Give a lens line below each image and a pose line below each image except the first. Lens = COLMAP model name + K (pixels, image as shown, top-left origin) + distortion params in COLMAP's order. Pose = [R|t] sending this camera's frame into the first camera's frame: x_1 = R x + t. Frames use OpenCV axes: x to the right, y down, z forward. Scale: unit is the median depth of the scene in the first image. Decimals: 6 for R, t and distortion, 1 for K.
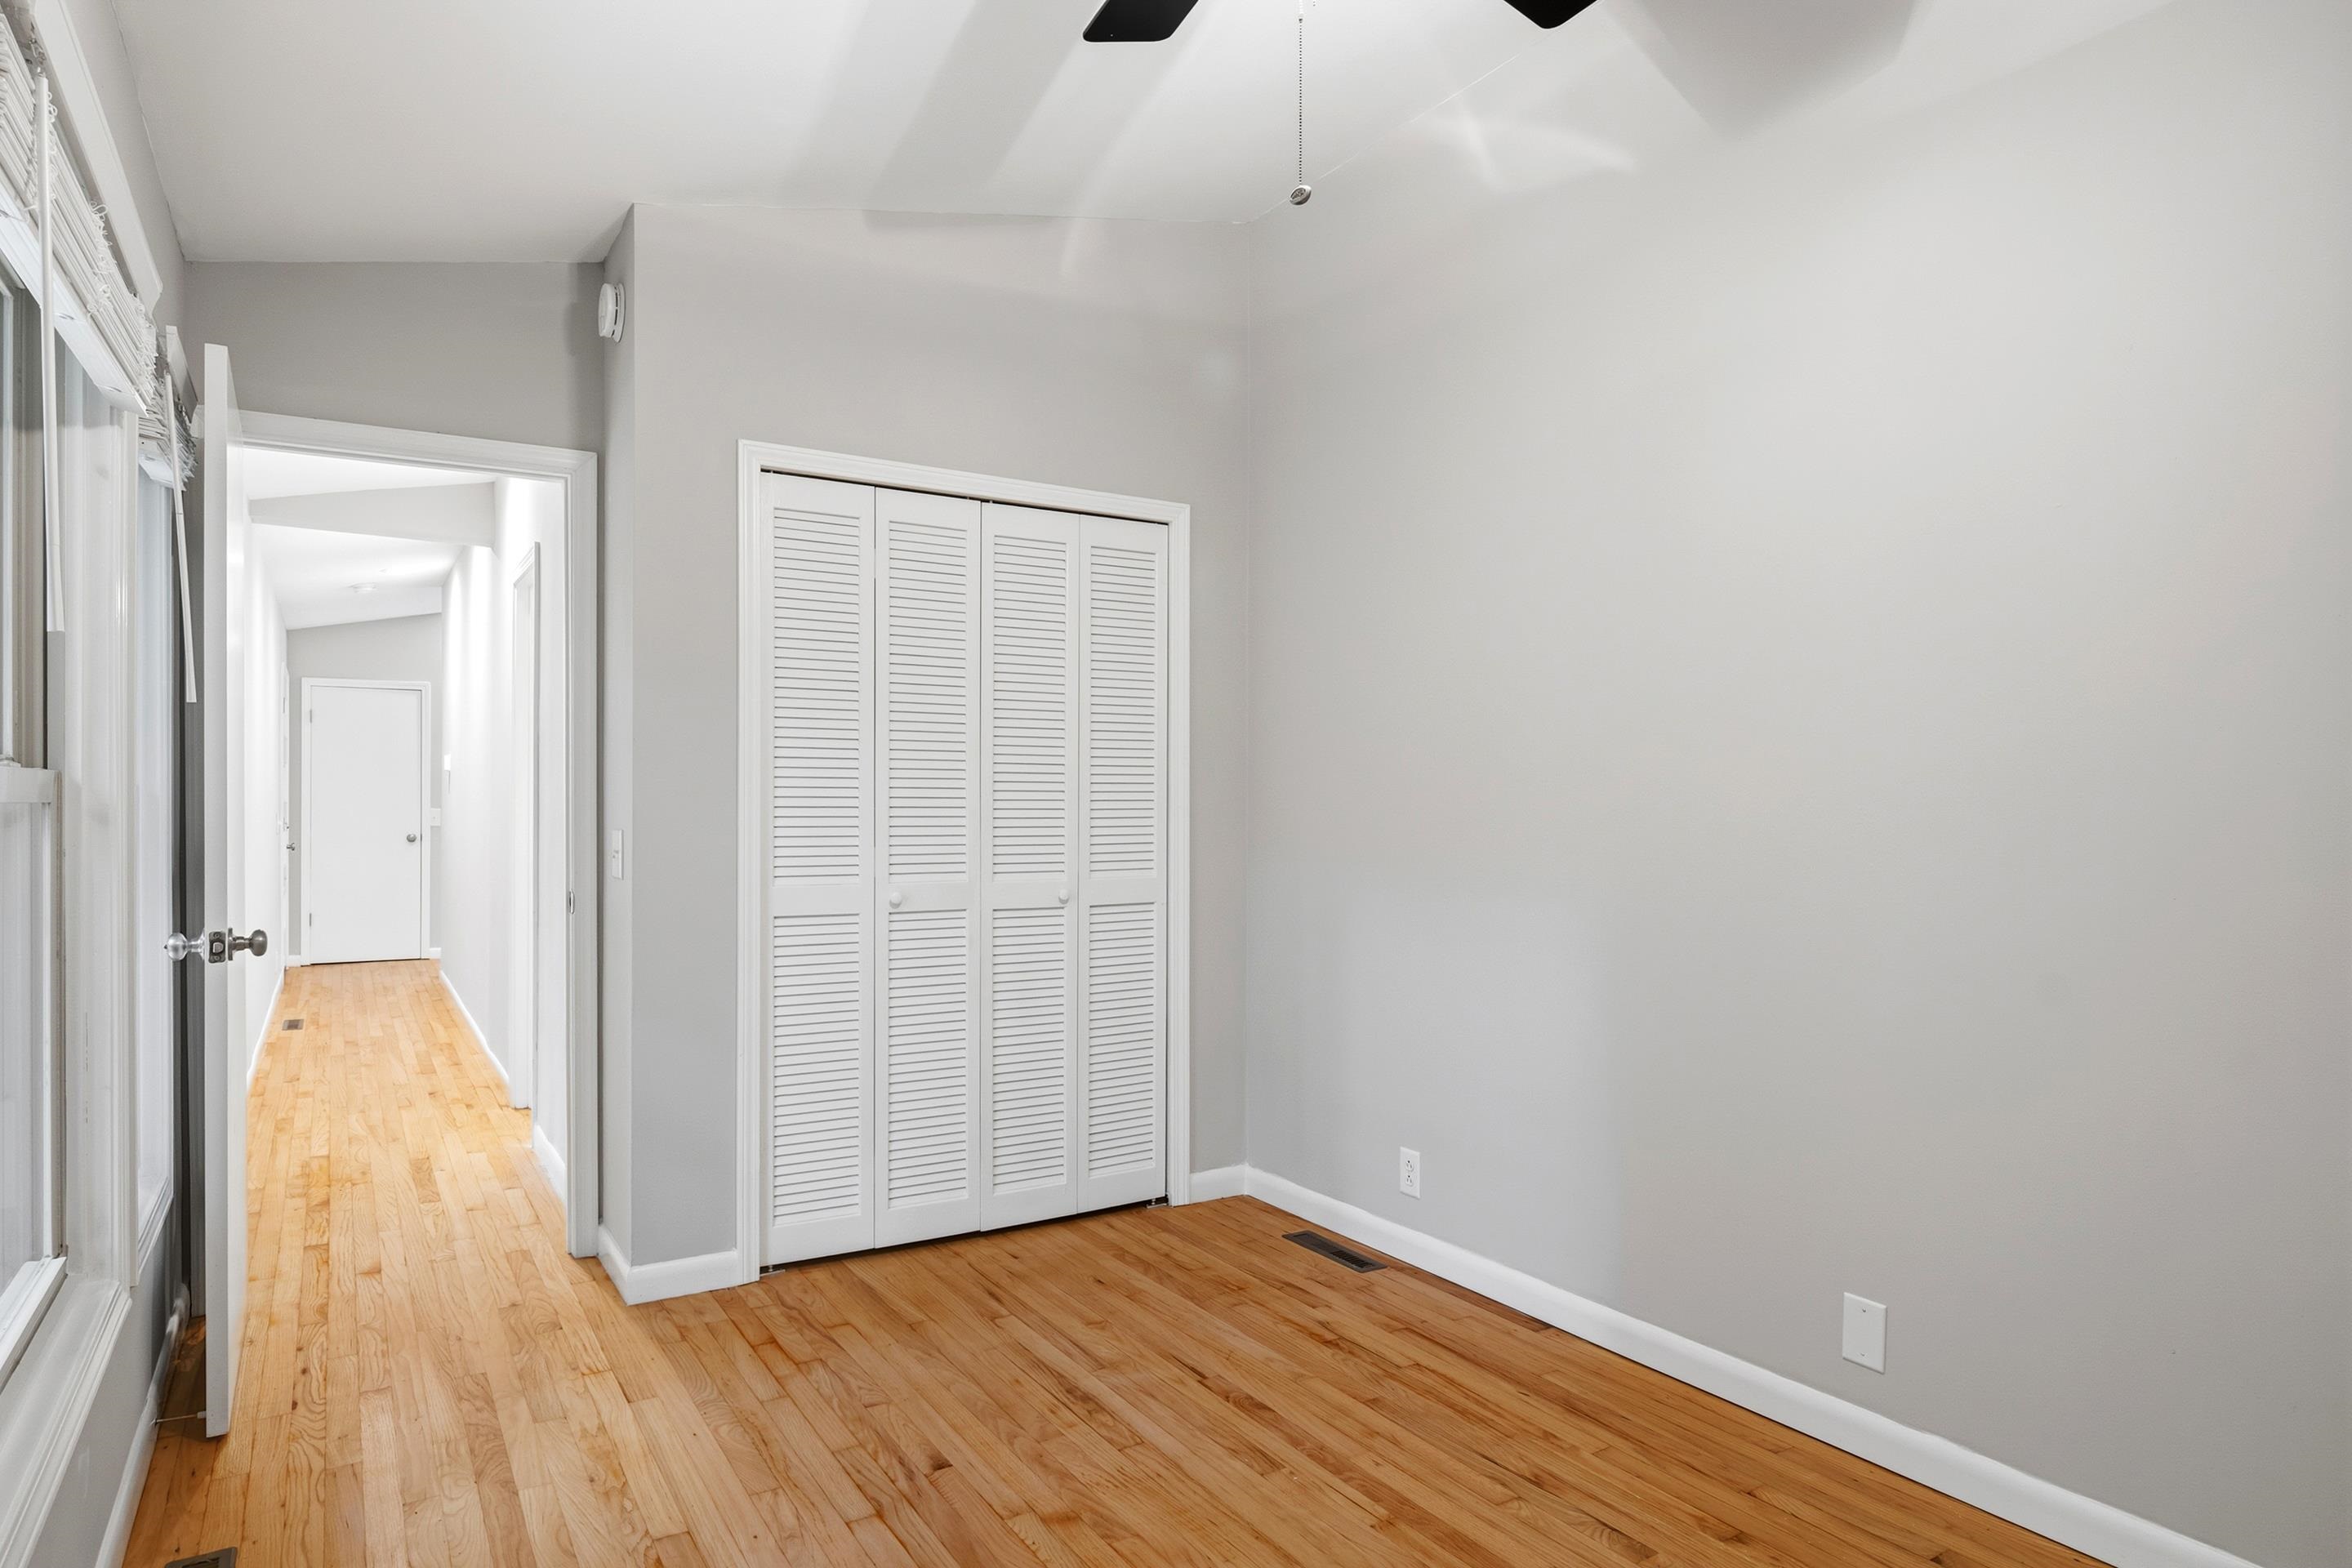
lens RADIAL K [[1343.7, 0, 1176.8], [0, 1343.7, 790.6], [0, 0, 1]] dist [-0.001394, -0.000141]
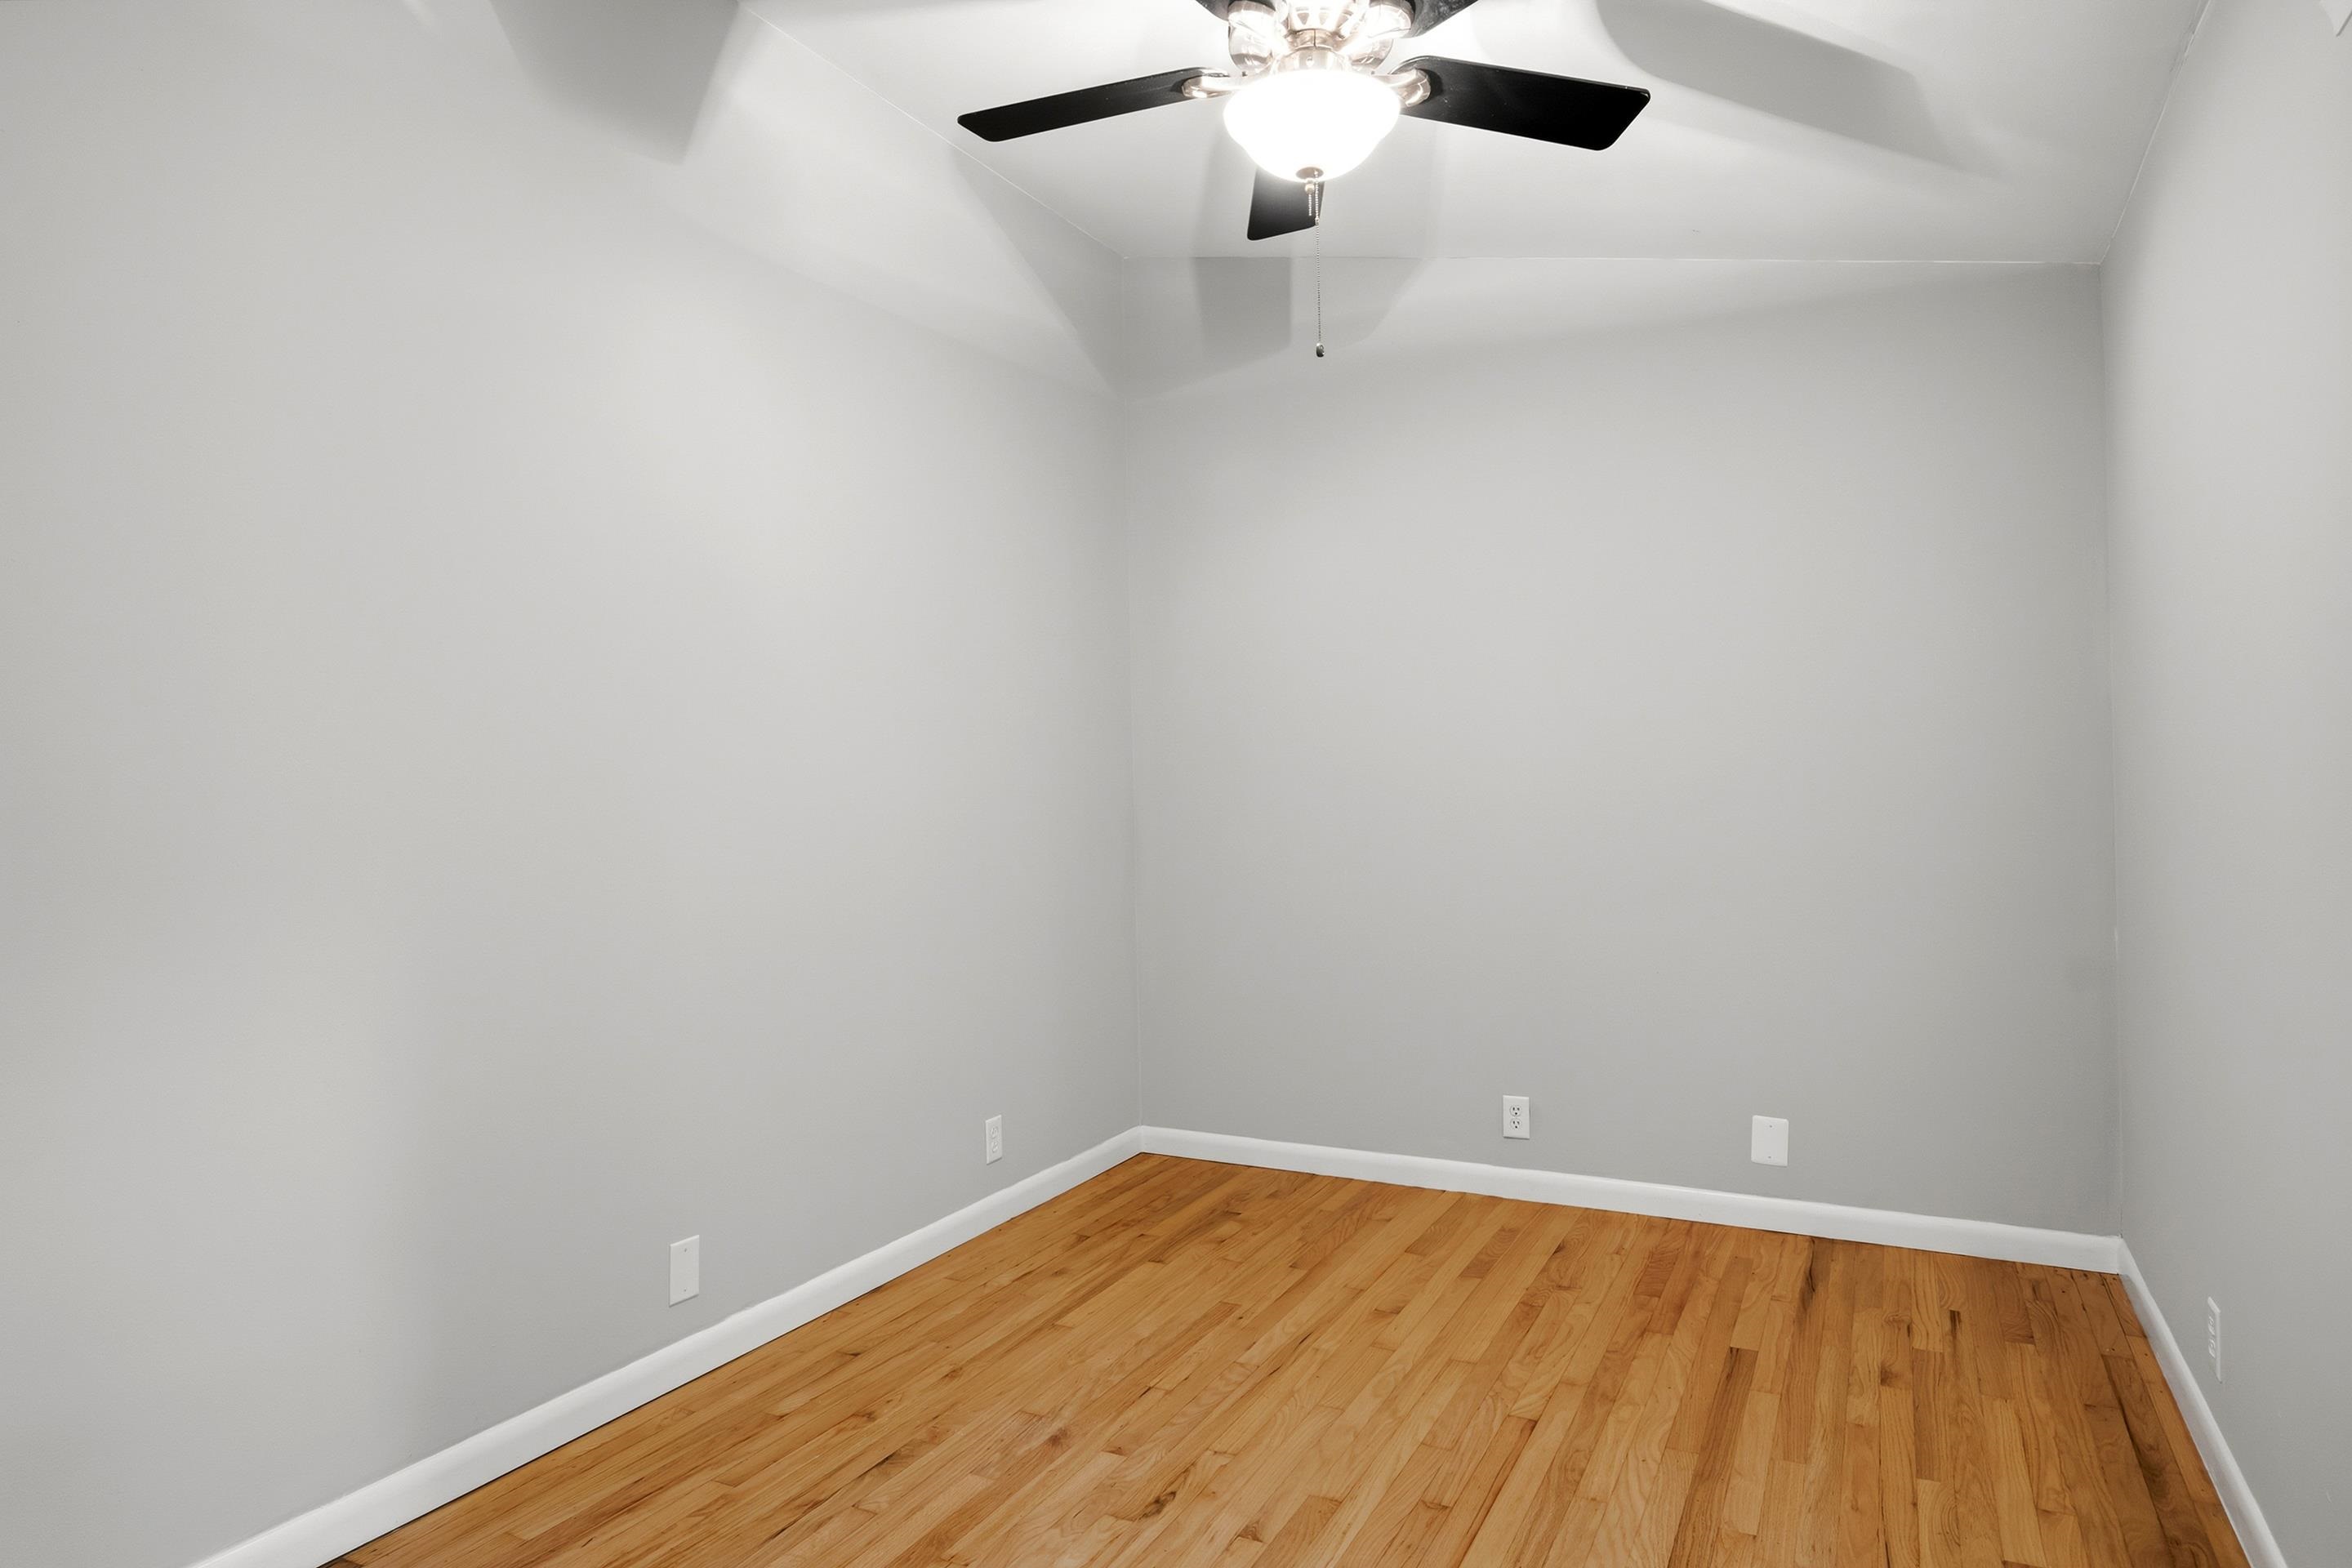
lens RADIAL K [[1343.7, 0, 1178.8], [0, 1343.7, 785.2], [0, 0, 1]] dist [-0.001394, -0.000141]
pose [[-0.497457, 0.006174, 0.867467, -0.697711], [0.003345, 0.999981, -0.005198, 0.004631], [-0.867482, 0.000316, -0.497468, 1.244843]]
